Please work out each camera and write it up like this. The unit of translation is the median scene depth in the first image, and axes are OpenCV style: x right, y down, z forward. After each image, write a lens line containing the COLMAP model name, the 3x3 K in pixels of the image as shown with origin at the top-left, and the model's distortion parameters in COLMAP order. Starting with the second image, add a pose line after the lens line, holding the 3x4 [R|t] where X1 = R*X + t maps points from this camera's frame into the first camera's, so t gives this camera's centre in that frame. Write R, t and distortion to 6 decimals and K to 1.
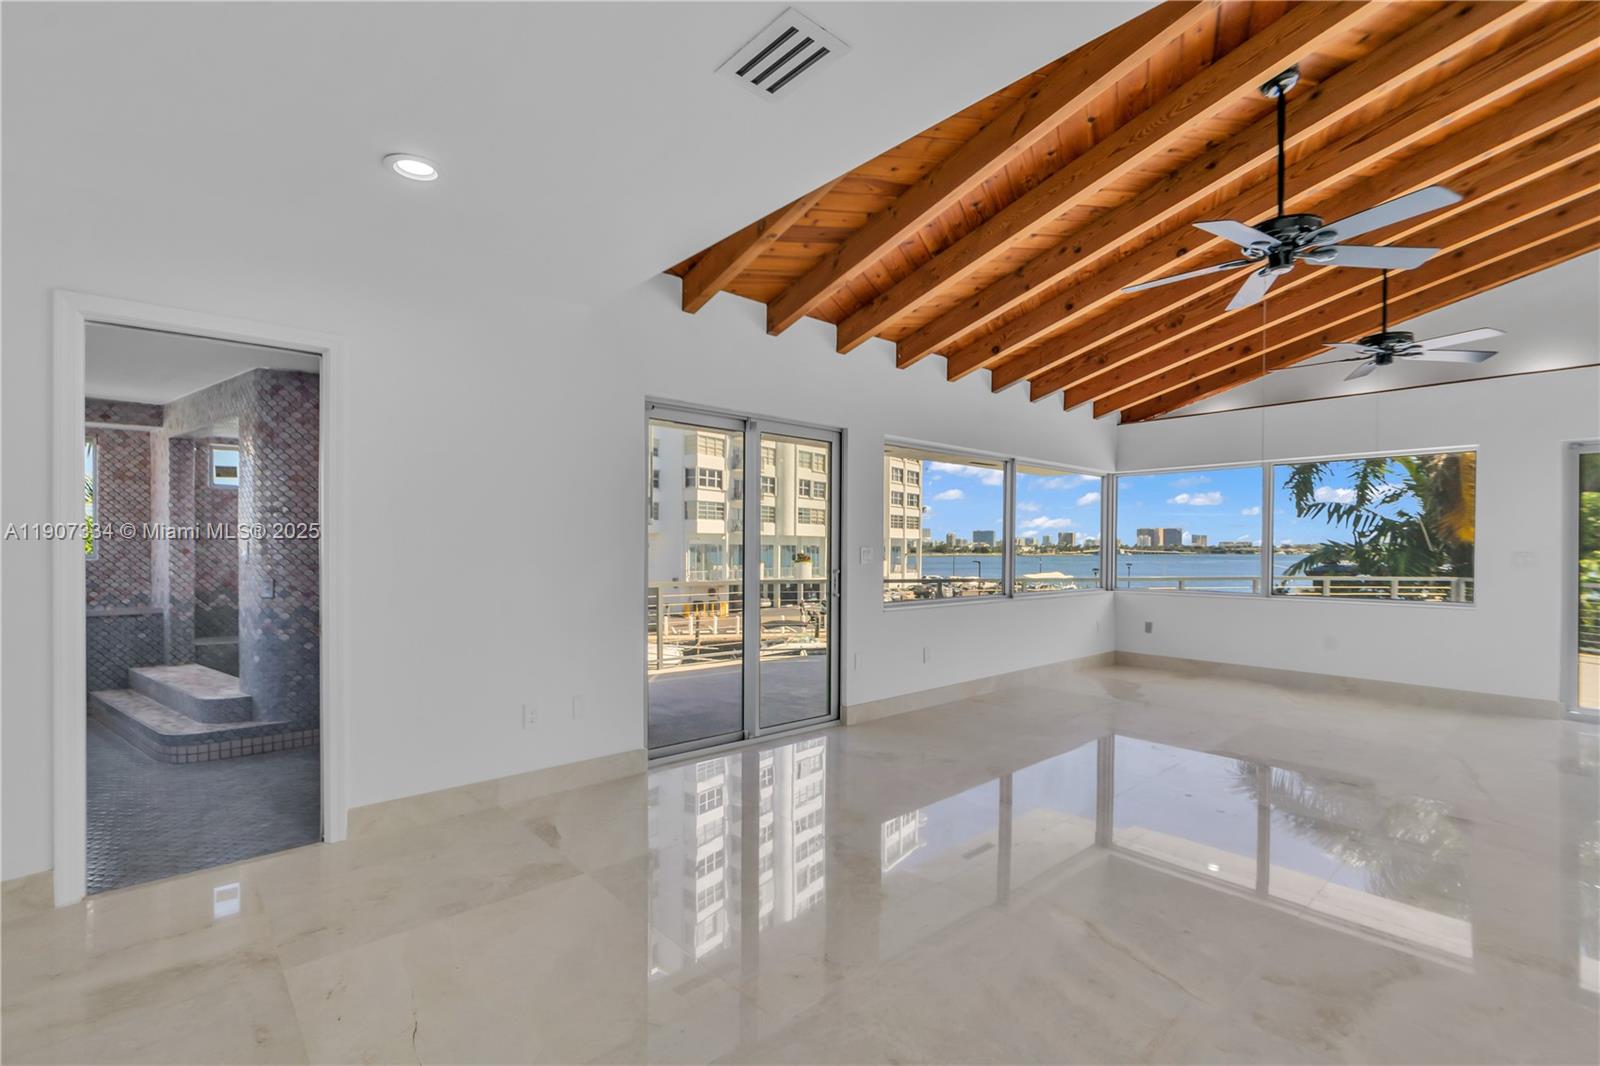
lens RADIAL K [[723.5, 0, 796.8], [0, 723.5, 550.0], [0, 0, 1]] dist [0.012197, -0.008052]
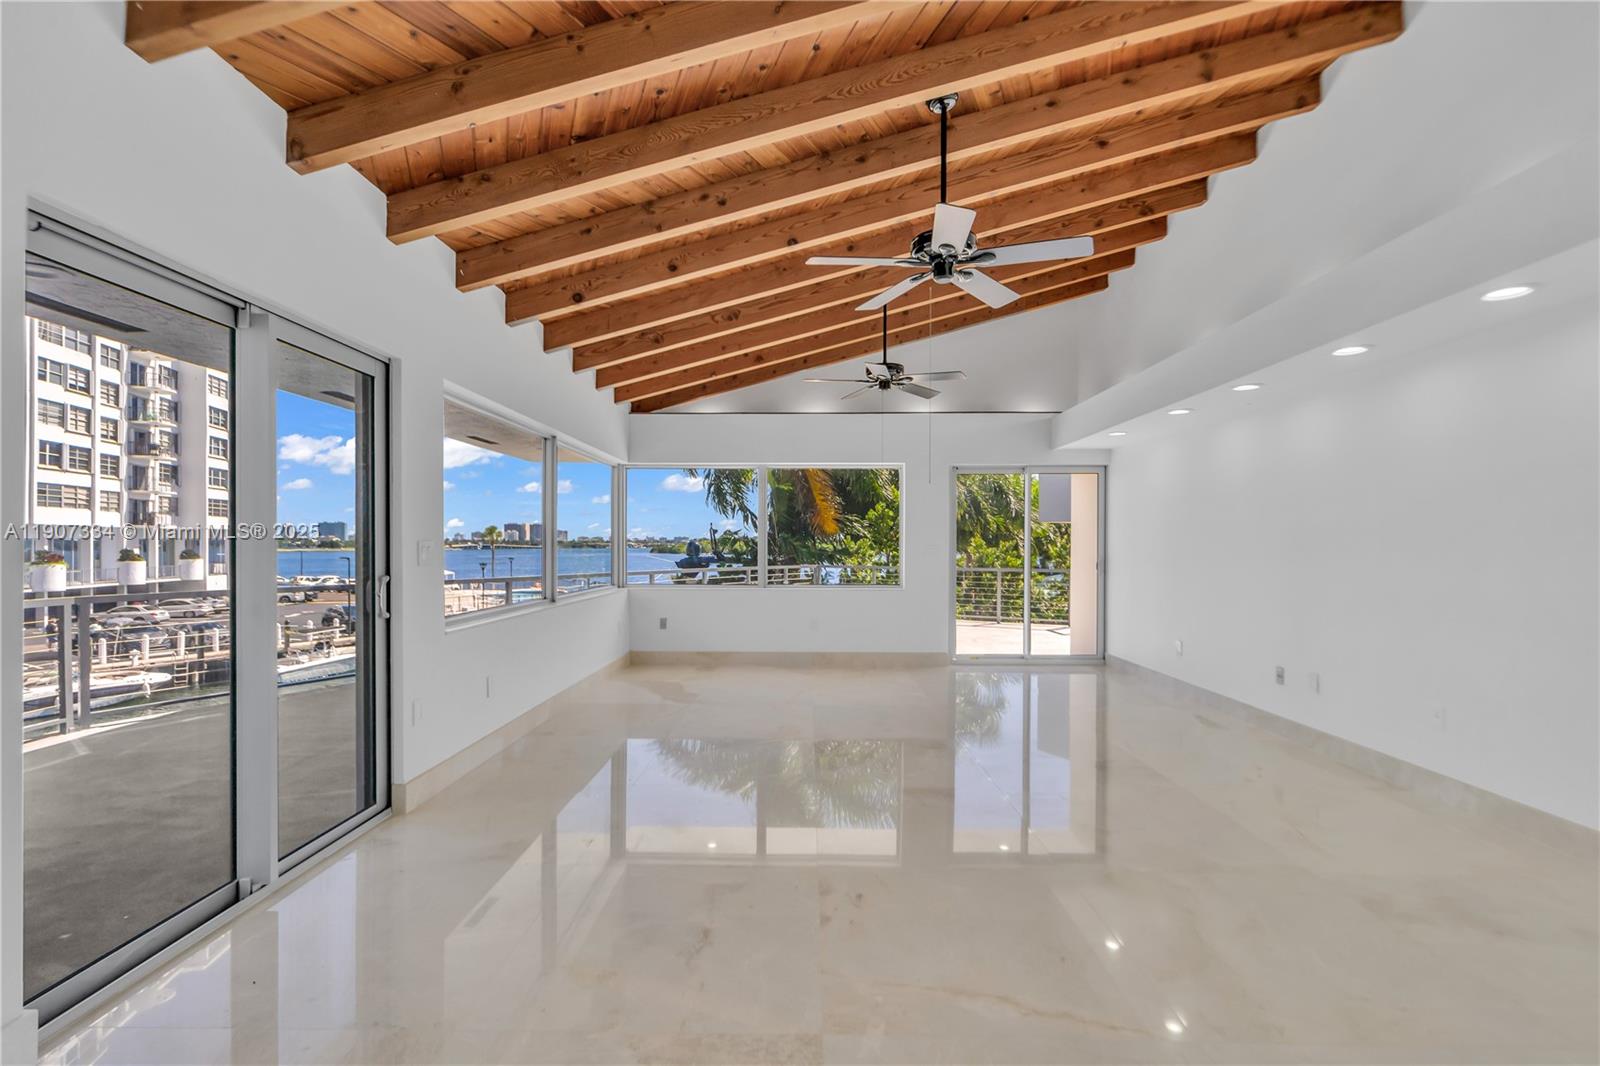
lens RADIAL K [[723.5, 0, 796.8], [0, 723.5, 550.0], [0, 0, 1]] dist [0.012197, -0.008052]
pose [[0.679243, -0.008315, 0.733866, -0.169406], [0.002641, 0.999957, 0.008885, -0.000938], [-0.733908, -0.004097, 0.679236, 0.288529]]
